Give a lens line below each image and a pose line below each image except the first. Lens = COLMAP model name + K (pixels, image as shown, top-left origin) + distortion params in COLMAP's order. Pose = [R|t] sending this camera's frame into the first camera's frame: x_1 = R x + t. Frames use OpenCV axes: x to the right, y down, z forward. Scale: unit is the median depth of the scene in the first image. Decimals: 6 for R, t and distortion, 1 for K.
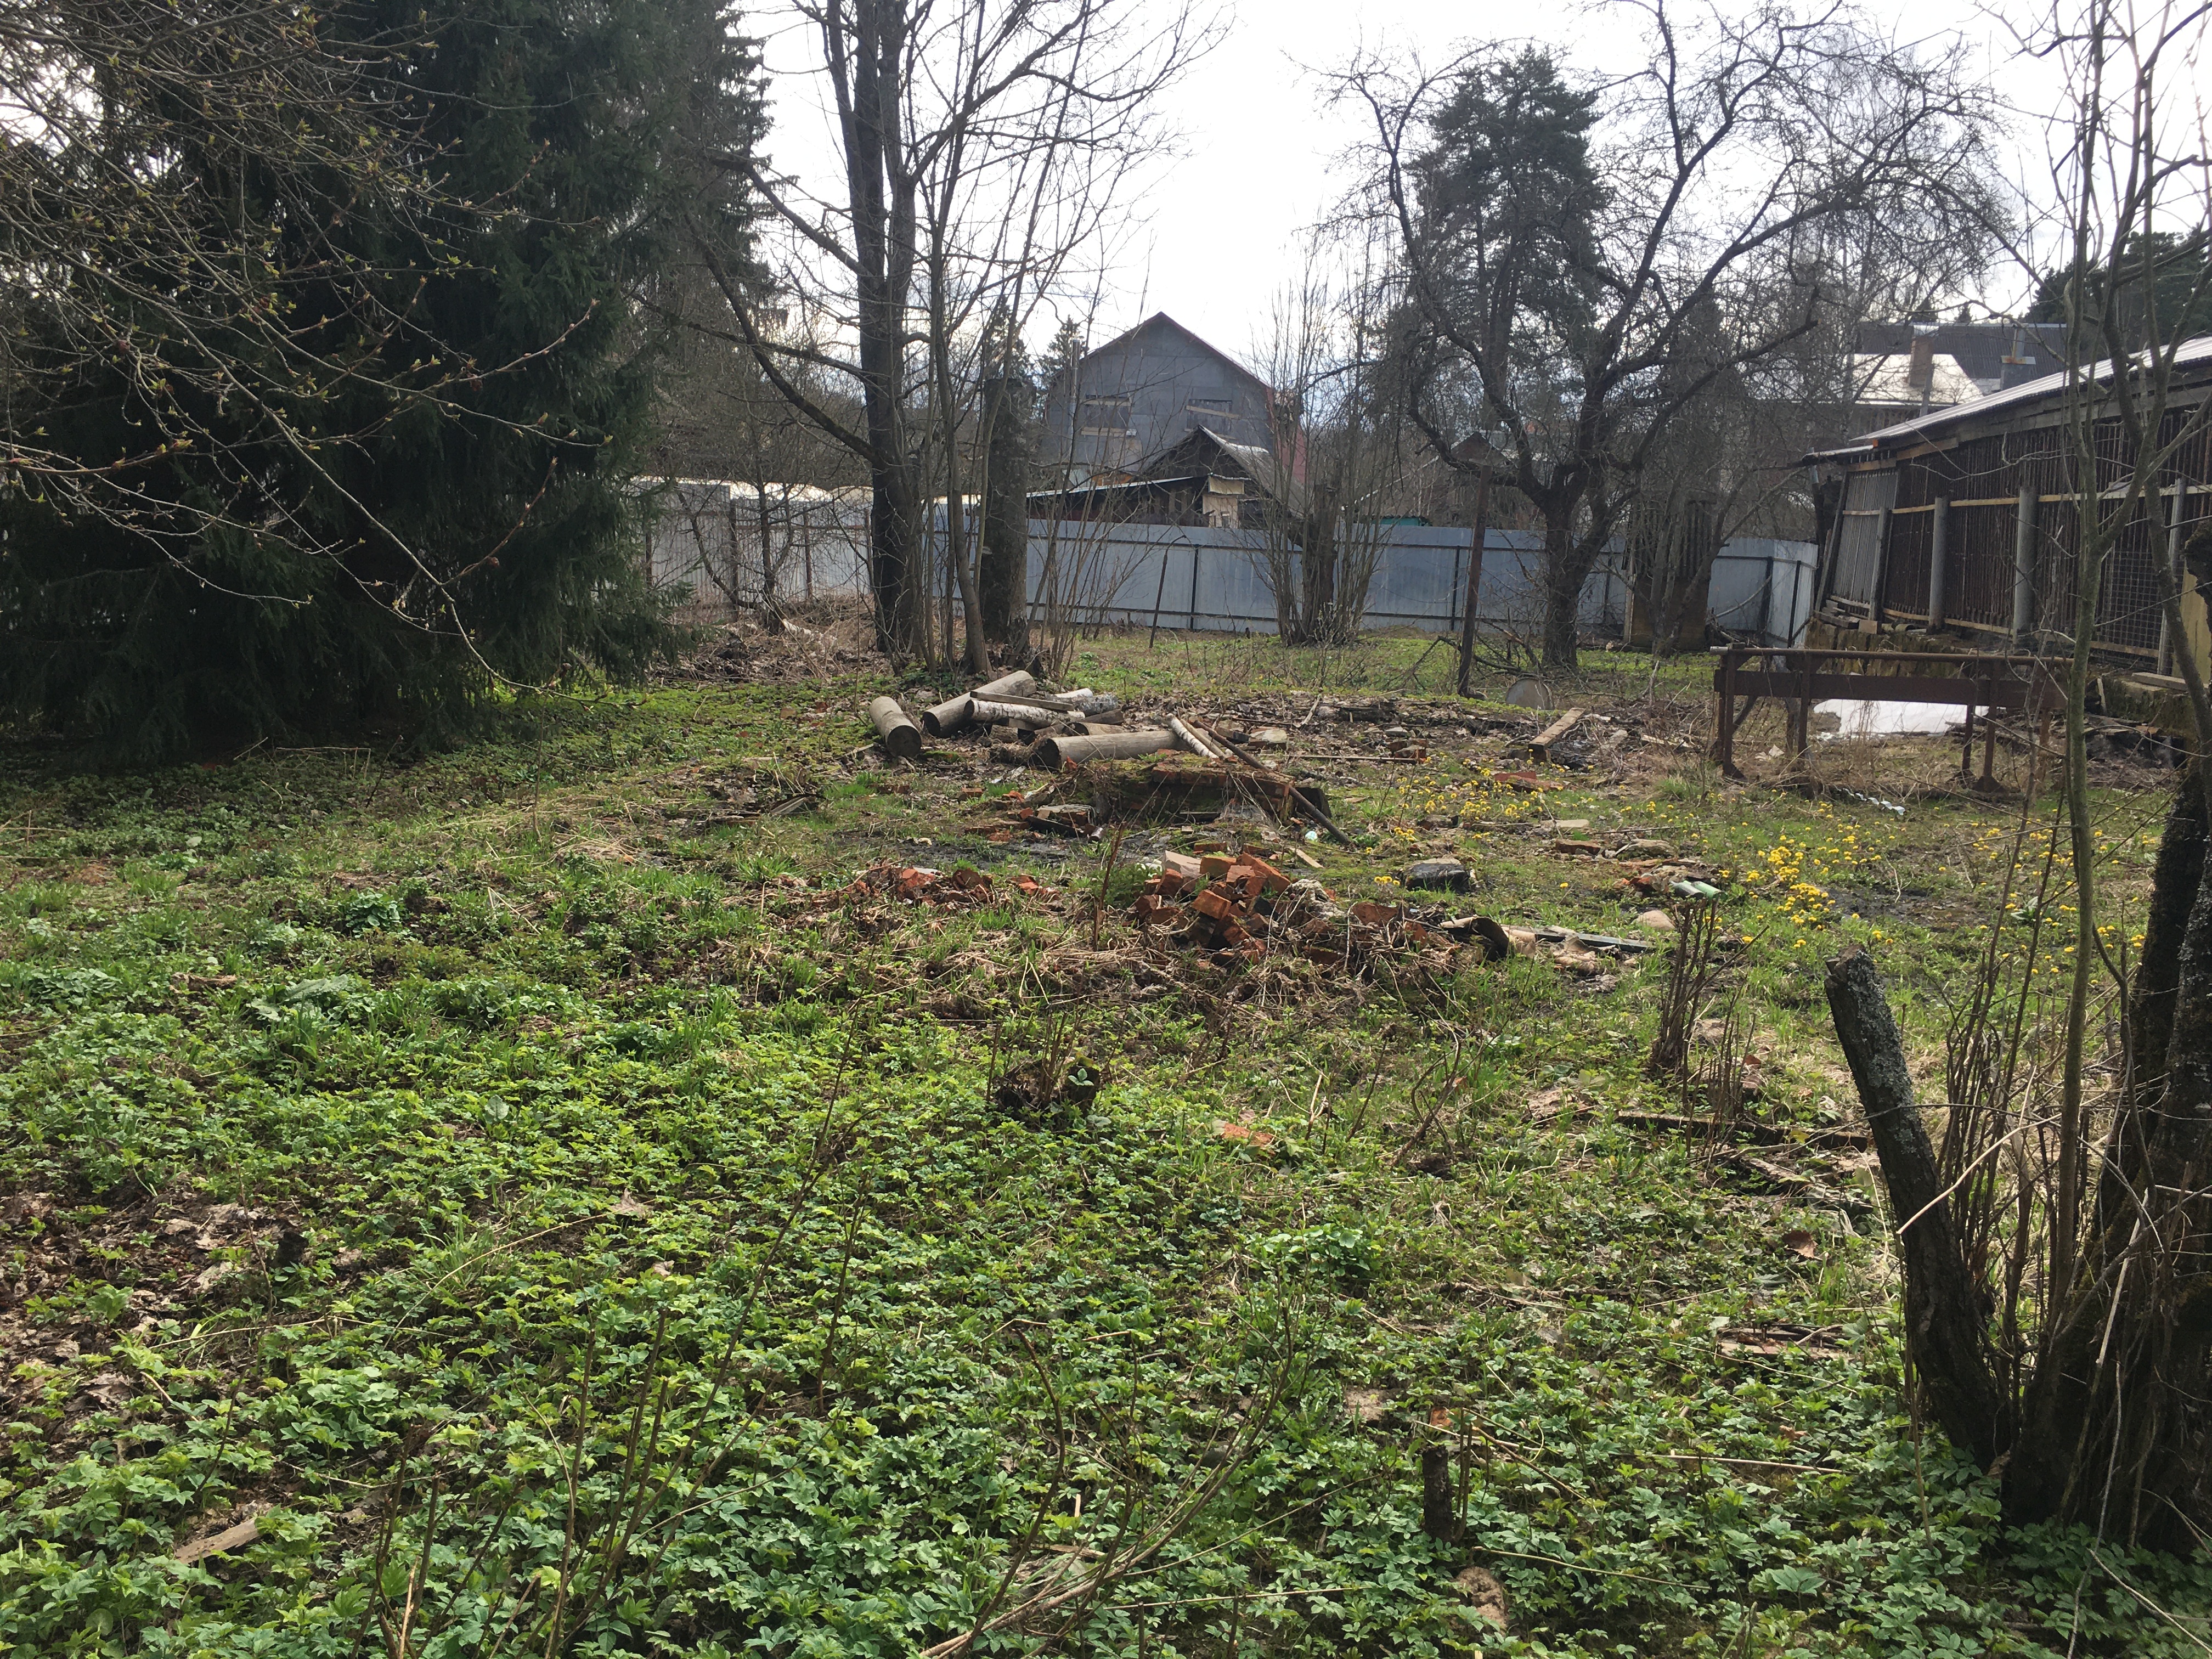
lens RADIAL K [[1849.1, 0, 1097.8], [0, 1849.1, 827.3], [0, 0, 1]] dist [0.063843, -0.104271]
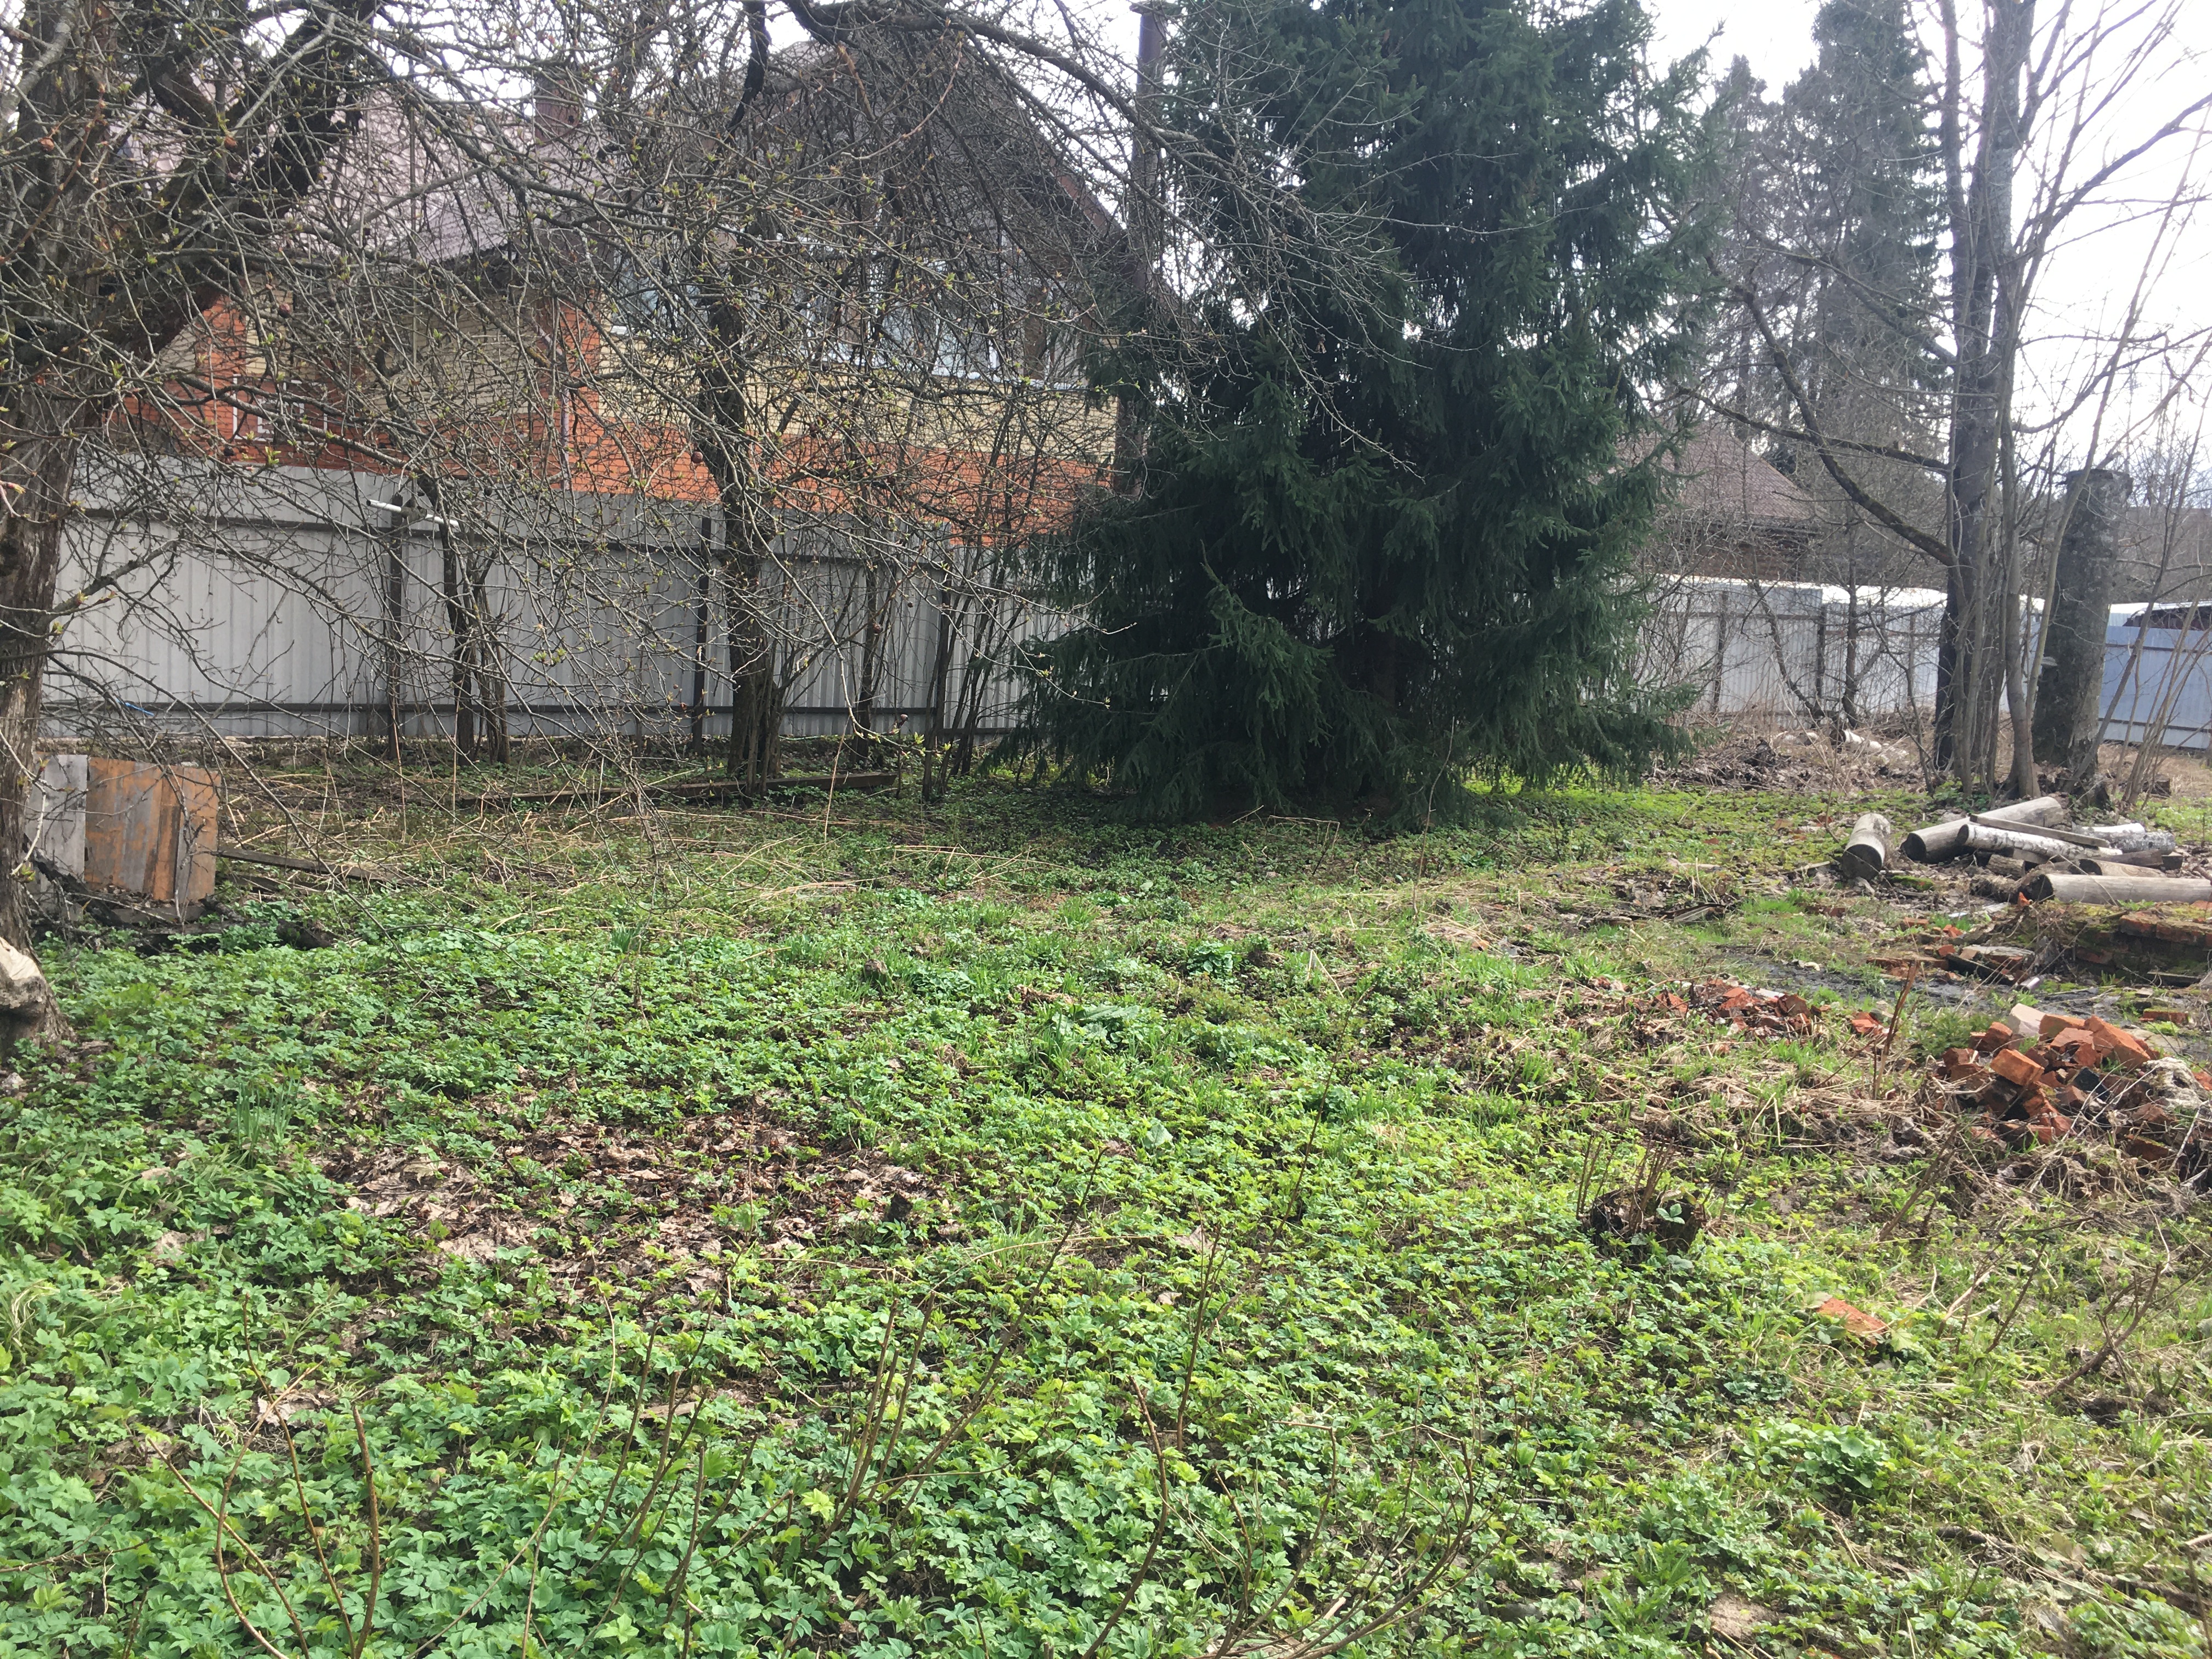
lens RADIAL K [[1849.1, 0, 1097.8], [0, 1849.1, 827.3], [0, 0, 1]] dist [0.063843, -0.104271]
pose [[0.830794, 0.084101, -0.550190, 0.099254], [-0.113950, 0.993280, -0.020235, -0.001567], [0.544791, 0.079506, 0.834794, 0.022695]]
